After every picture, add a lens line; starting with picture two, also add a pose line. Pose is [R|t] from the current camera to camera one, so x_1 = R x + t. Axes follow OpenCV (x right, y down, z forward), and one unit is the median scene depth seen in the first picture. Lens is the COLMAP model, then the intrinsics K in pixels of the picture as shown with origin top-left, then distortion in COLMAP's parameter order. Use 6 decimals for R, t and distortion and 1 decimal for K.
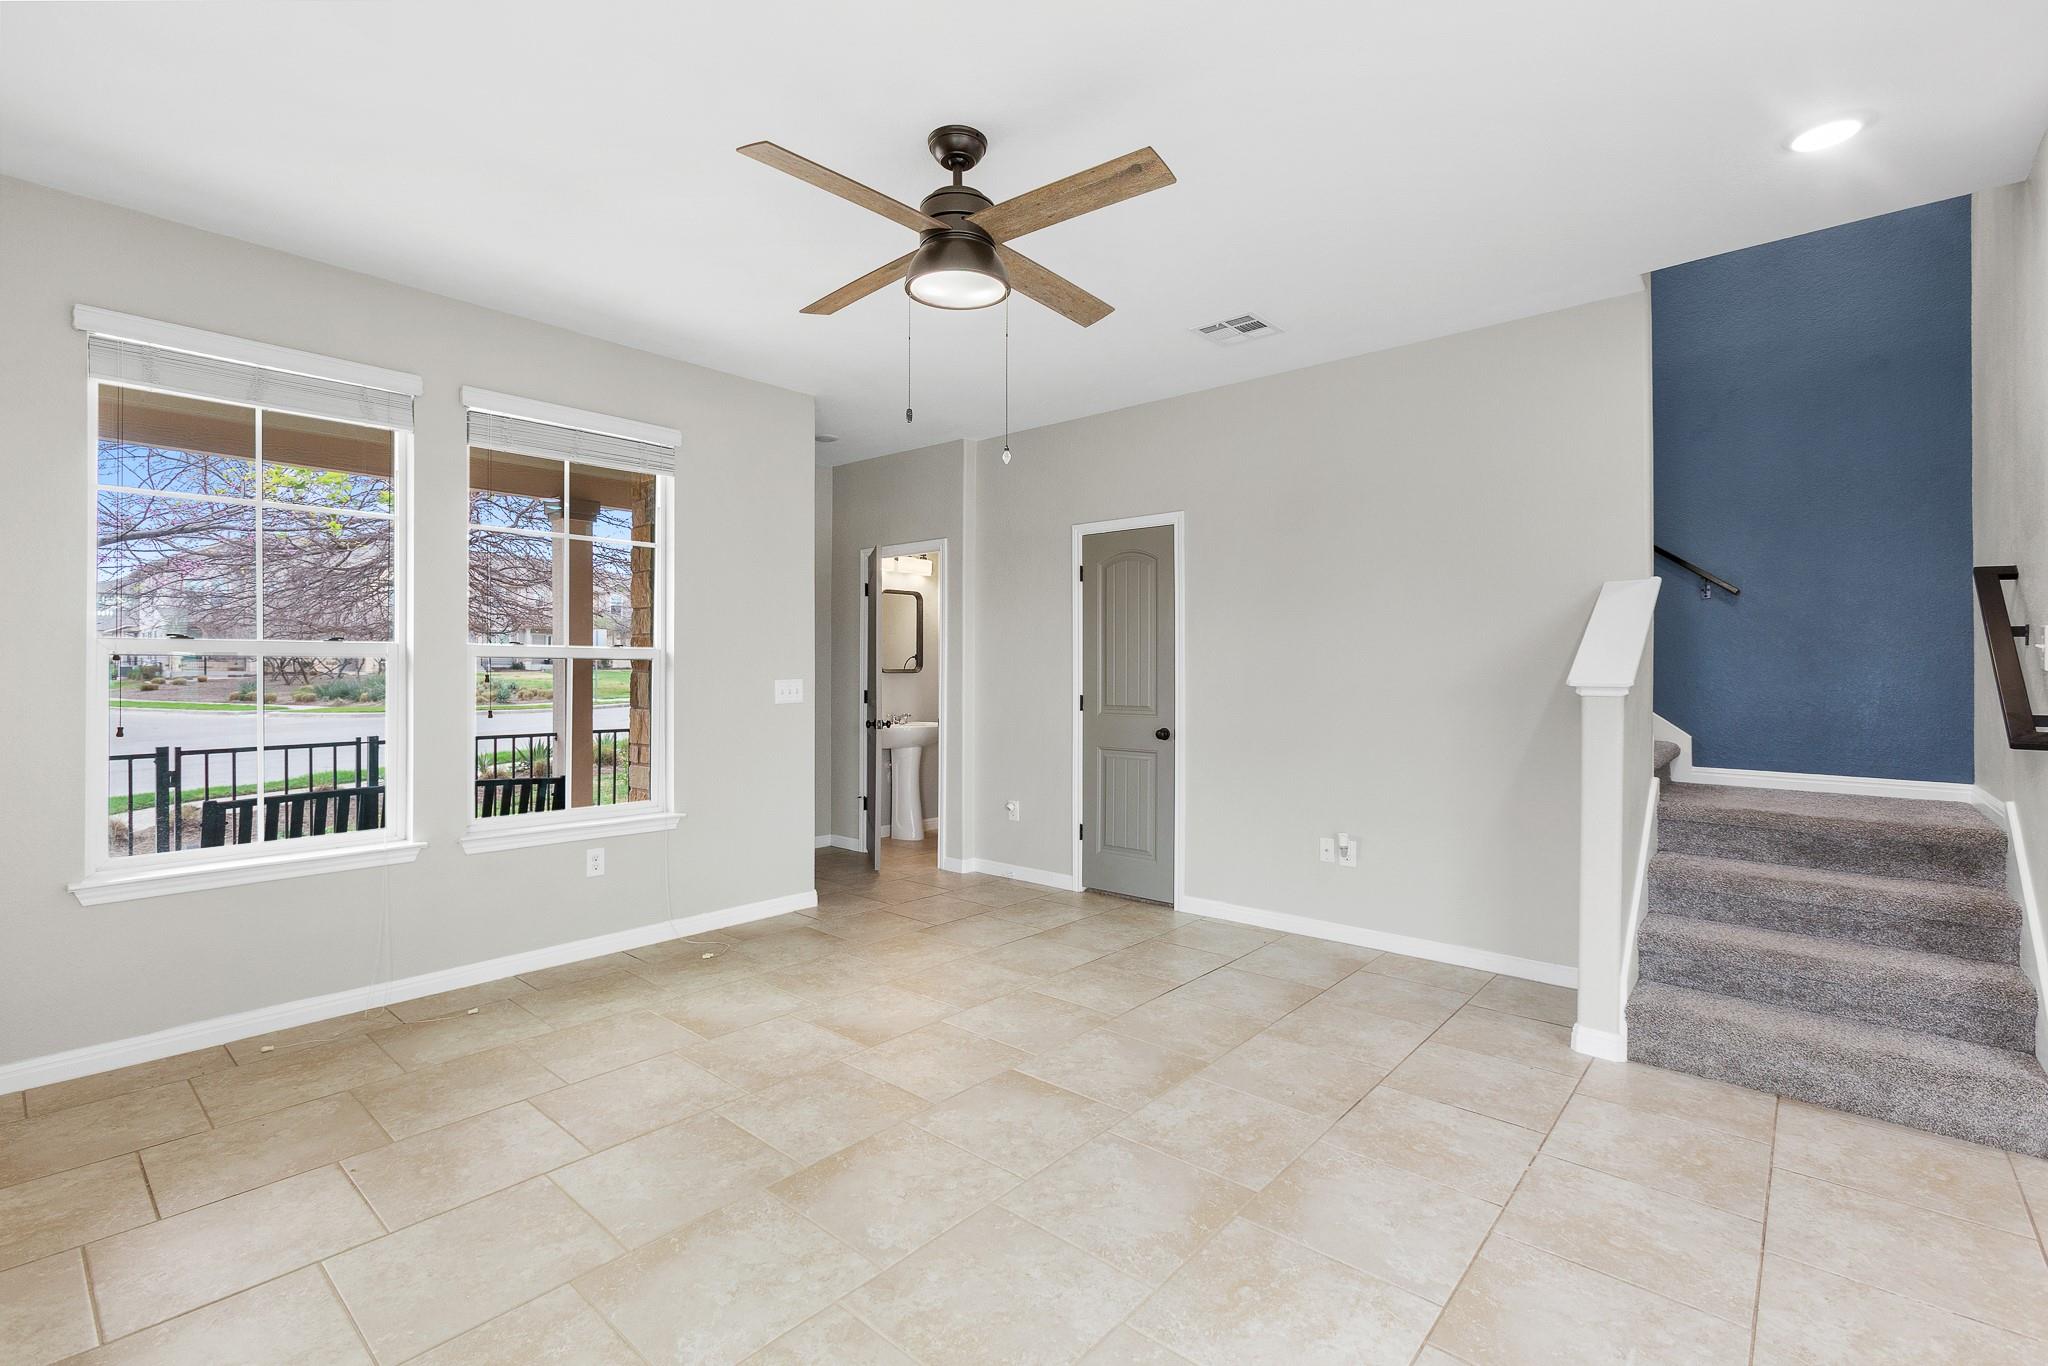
lens RADIAL K [[926.0, 0, 1008.0], [0, 926.0, 662.4], [0, 0, 1]] dist [-0.016811, 0.010798]
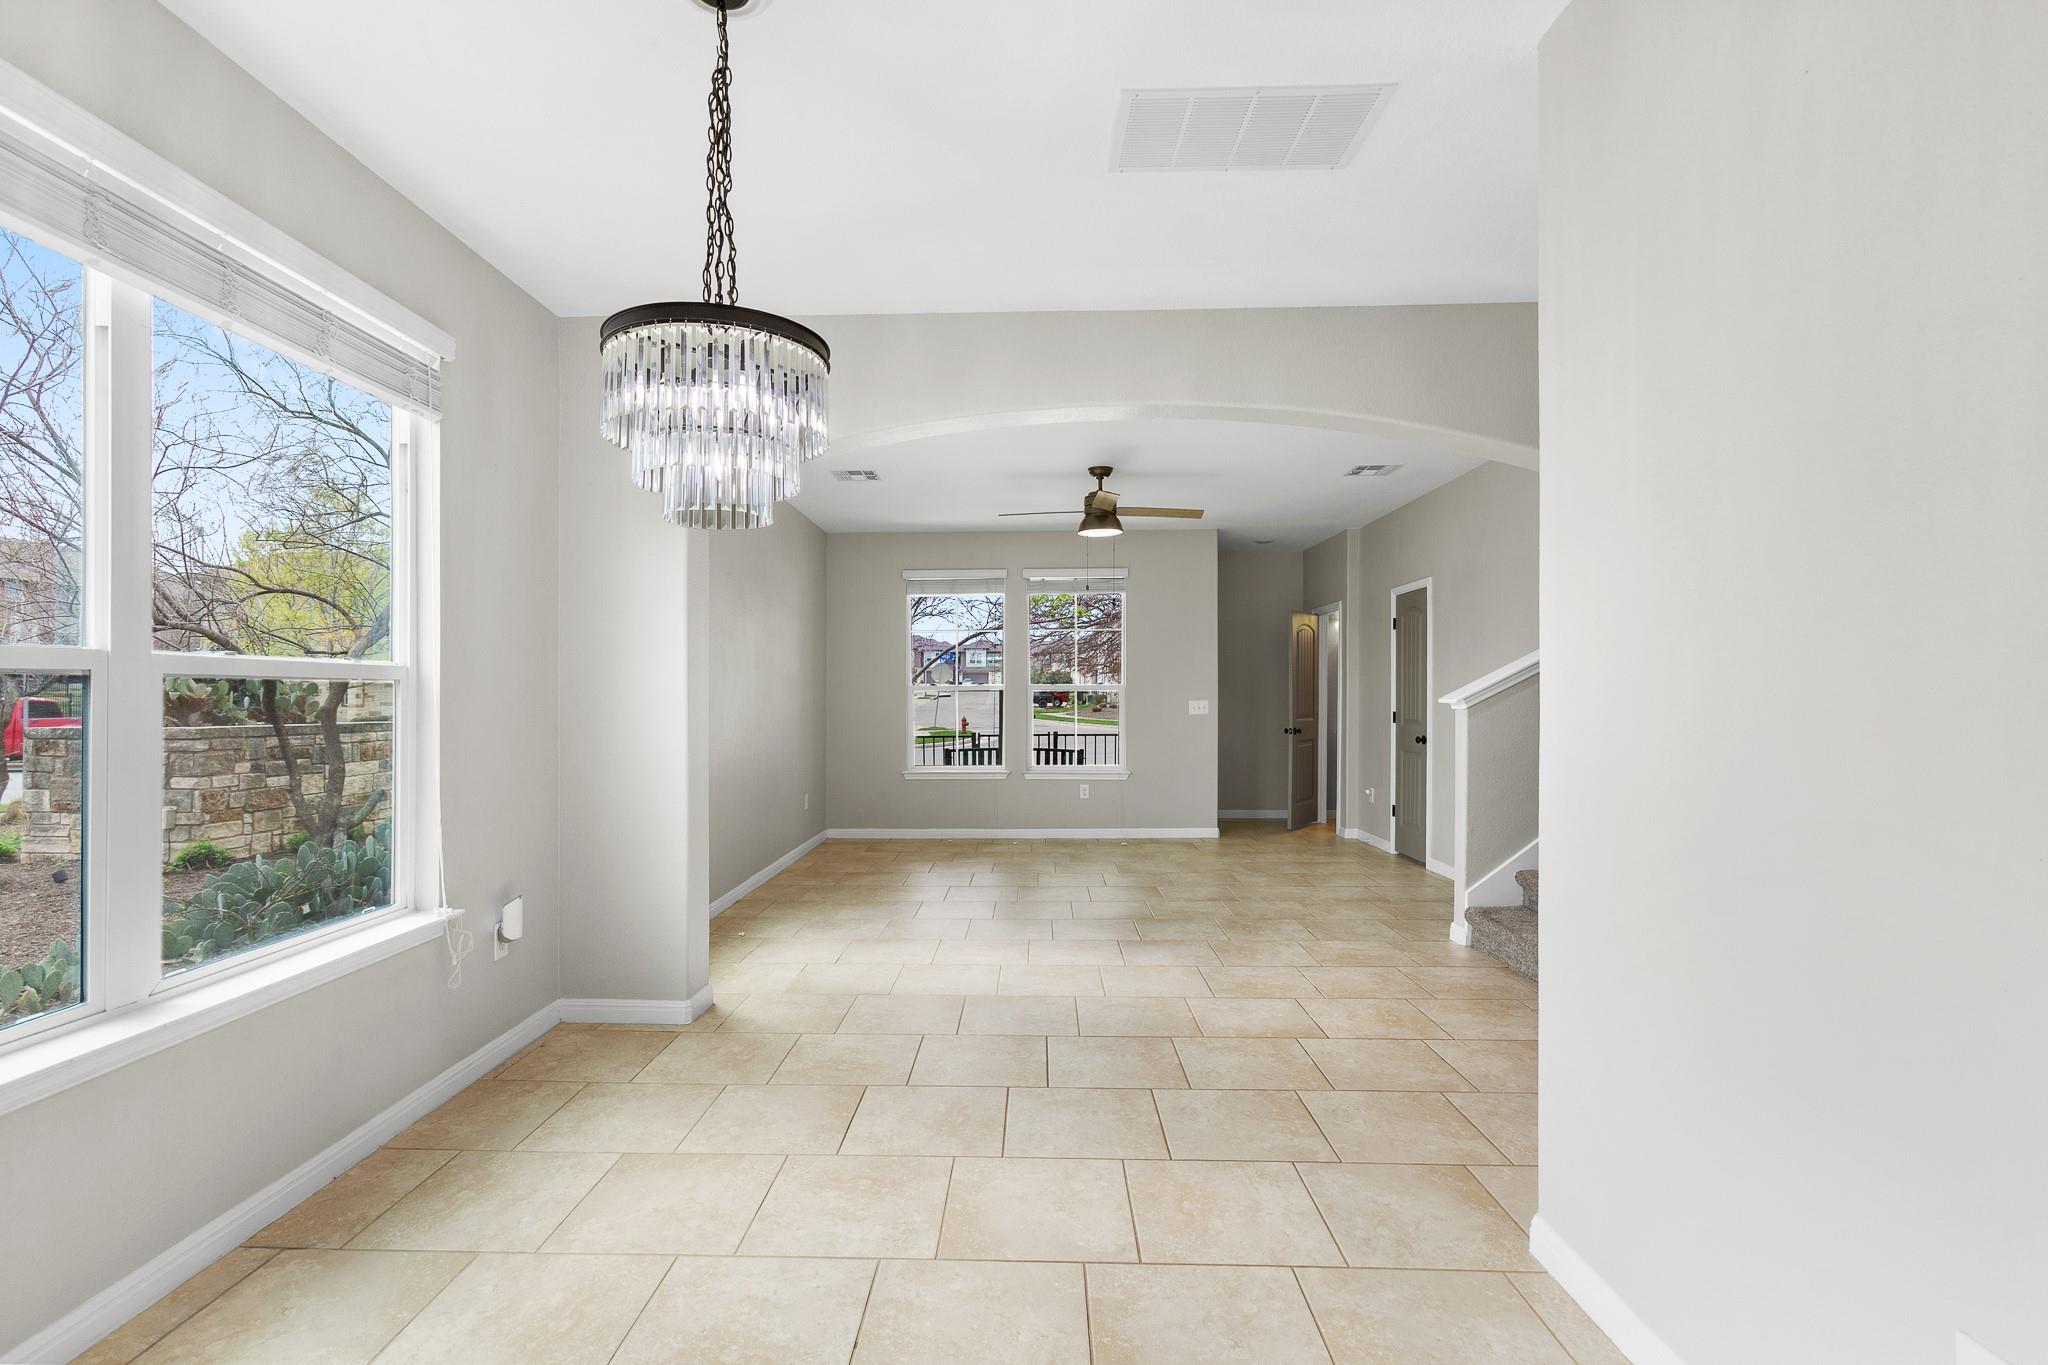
lens RADIAL K [[926.0, 0, 988.4], [0, 926.0, 725.1], [0, 0, 1]] dist [-0.016811, 0.010798]
pose [[0.623505, 0.016423, -0.781647, 1.325867], [0.016135, 0.999296, 0.033866, -0.003043], [0.781653, -0.033727, 0.622801, -0.565125]]
